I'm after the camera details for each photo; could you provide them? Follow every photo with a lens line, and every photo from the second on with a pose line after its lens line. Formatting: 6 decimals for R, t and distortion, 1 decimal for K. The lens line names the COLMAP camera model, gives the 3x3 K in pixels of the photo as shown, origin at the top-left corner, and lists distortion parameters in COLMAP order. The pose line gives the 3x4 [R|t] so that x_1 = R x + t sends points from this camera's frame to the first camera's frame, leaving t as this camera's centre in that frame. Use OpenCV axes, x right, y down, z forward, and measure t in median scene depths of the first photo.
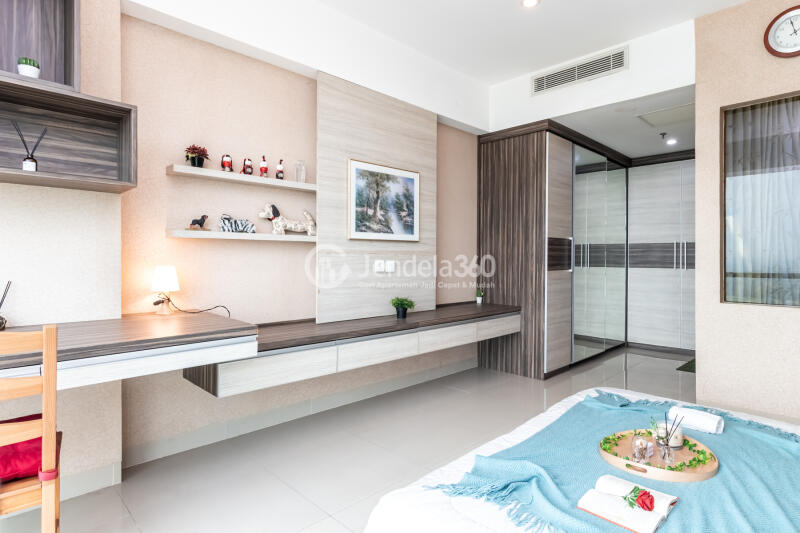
lens RADIAL K [[431.9, 0, 400.1], [0, 431.9, 261.1], [0, 0, 1]] dist [-0.000483, 0.000473]
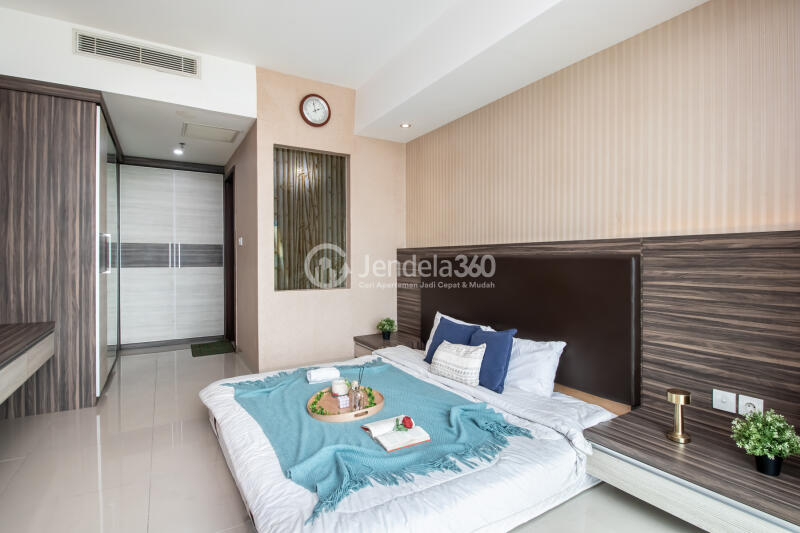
lens RADIAL K [[400.9, 0, 400.5], [0, 400.9, 262.4], [0, 0, 1]] dist [-0.013245, -0.001001]
pose [[0.221676, -0.012382, 0.975042, -0.275765], [0.007697, 0.999910, 0.010948, -0.002273], [-0.975090, 0.005078, 0.221751, 0.261625]]
